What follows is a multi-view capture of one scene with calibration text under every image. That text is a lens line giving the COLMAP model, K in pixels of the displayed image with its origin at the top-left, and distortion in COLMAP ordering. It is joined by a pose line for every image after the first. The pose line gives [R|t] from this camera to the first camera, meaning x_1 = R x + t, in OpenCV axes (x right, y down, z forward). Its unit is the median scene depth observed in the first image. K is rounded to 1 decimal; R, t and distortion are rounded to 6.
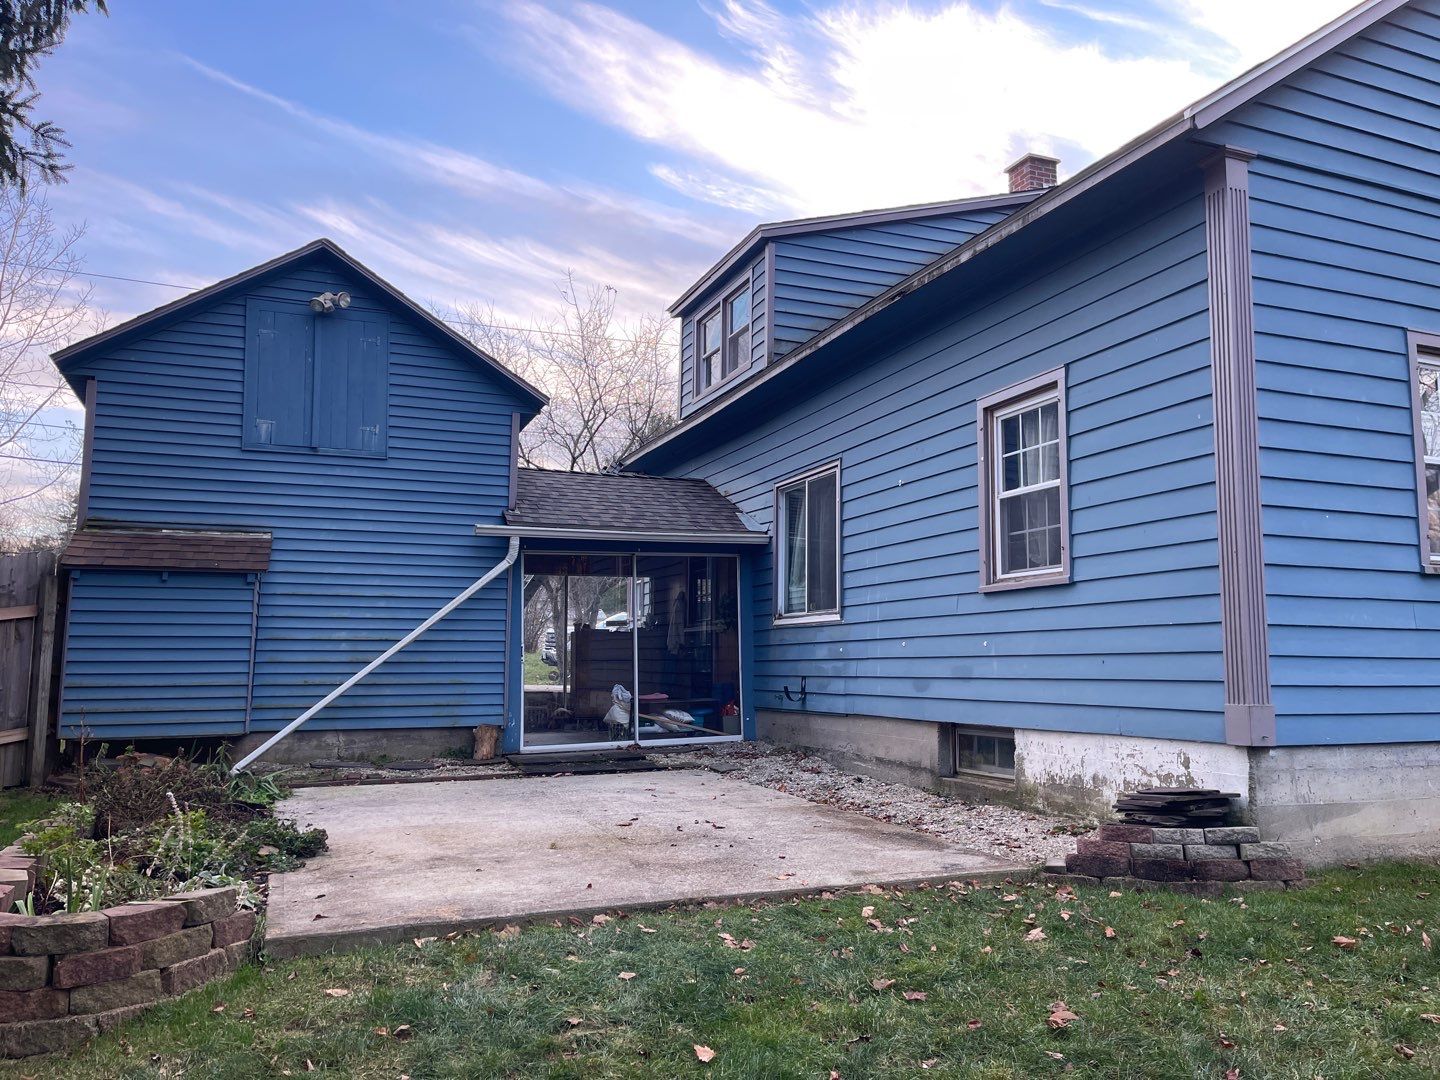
lens RADIAL K [[1077.4, 0, 710.4], [0, 1077.4, 547.4], [0, 0, 1]] dist [0.063431, -0.075436]
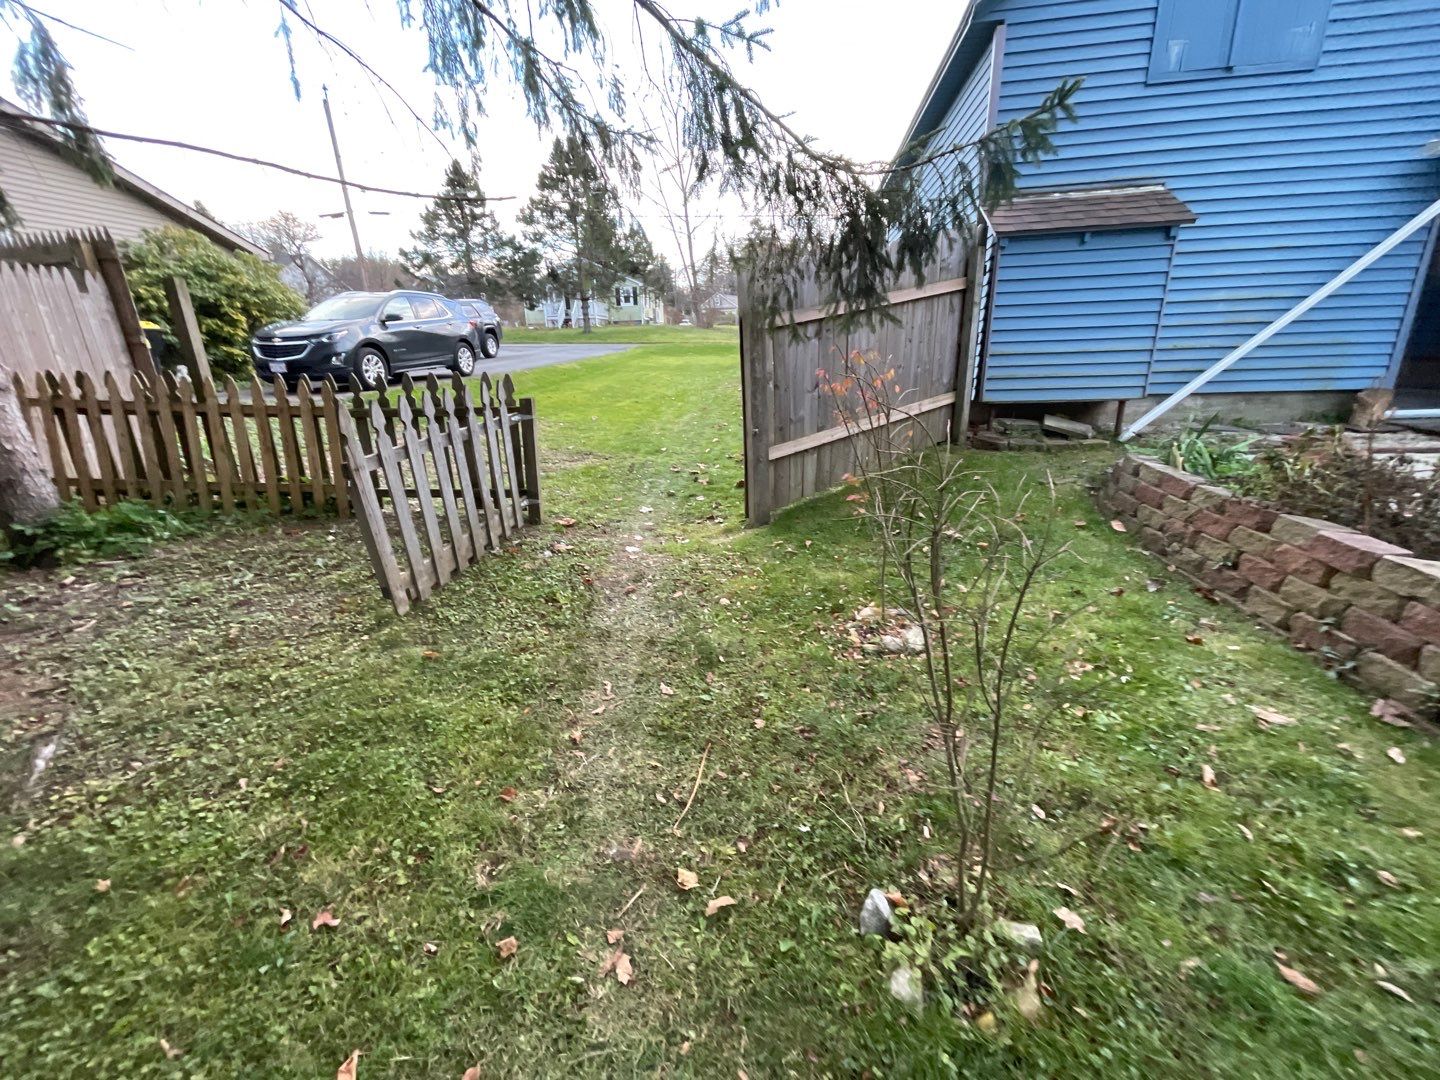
lens RADIAL K [[576.6, 0, 714.6], [0, 576.6, 538.5], [0, 0, 1]] dist [-0.003501, -0.000428]
pose [[0.864128, 0.126196, -0.487193, -0.463562], [0.089271, 0.914265, 0.395159, 0.037130], [0.495290, -0.384960, 0.778777, 0.293873]]
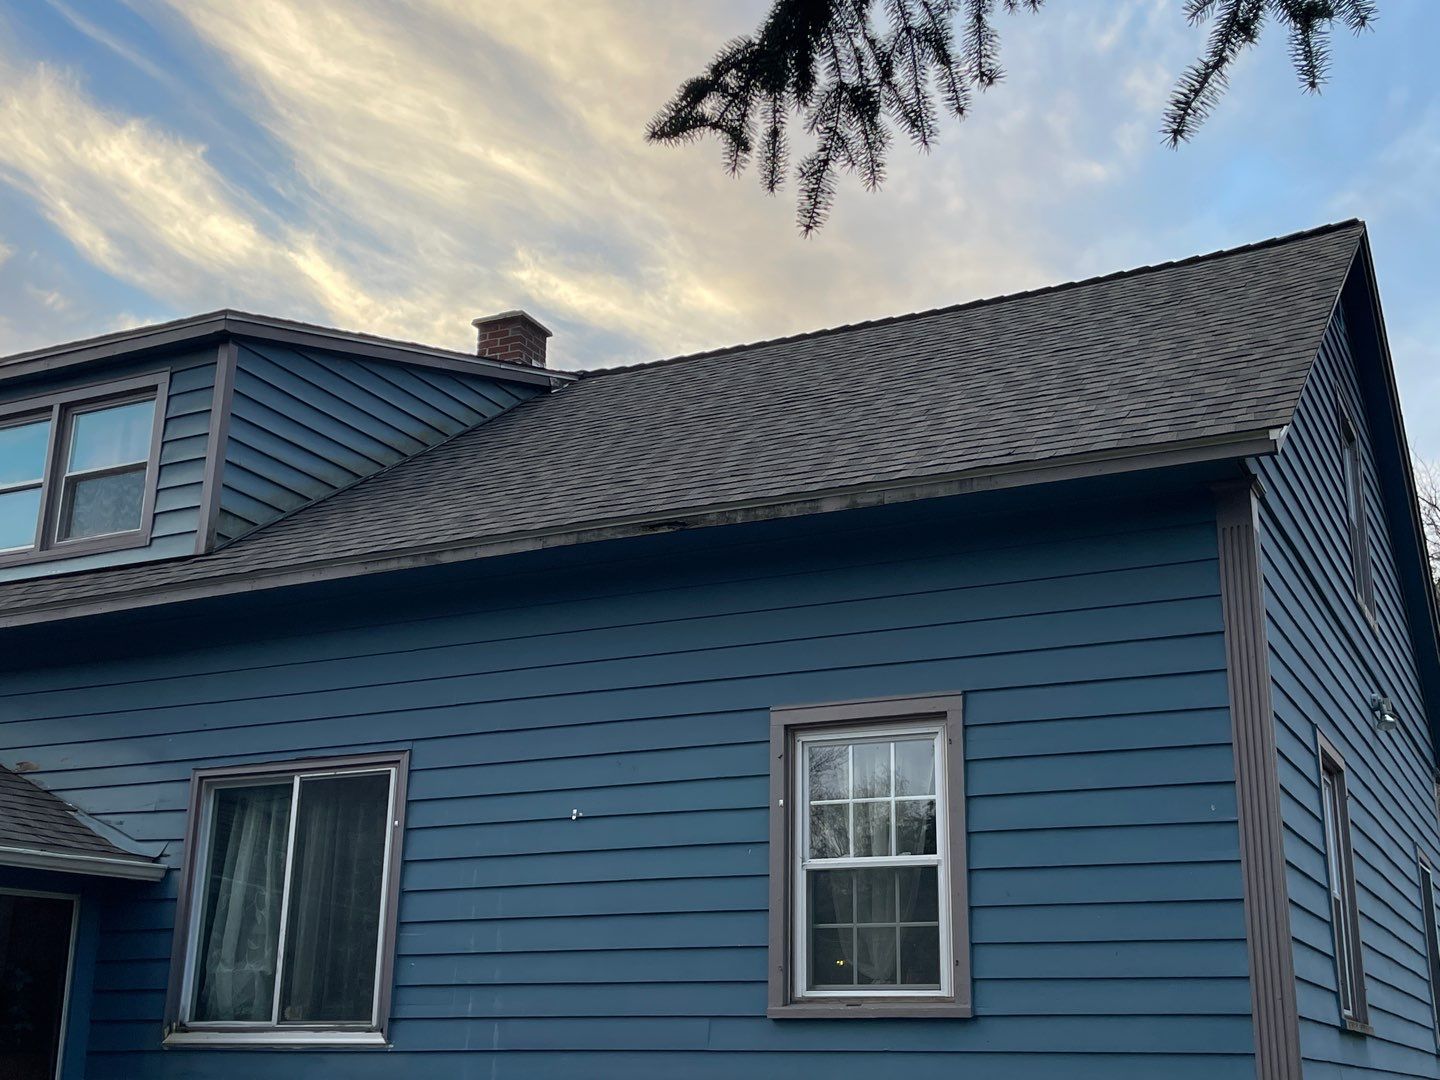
lens RADIAL K [[1732.8, 0, 720.0], [0, 1732.8, 540.0], [0, 0, 1]] dist [0.149442, -0.511080]
pose [[0.738844, 0.205093, 0.641908, -0.385323], [-0.085500, 0.973393, -0.212592, -0.008281], [-0.668430, 0.102189, 0.736721, 0.192047]]
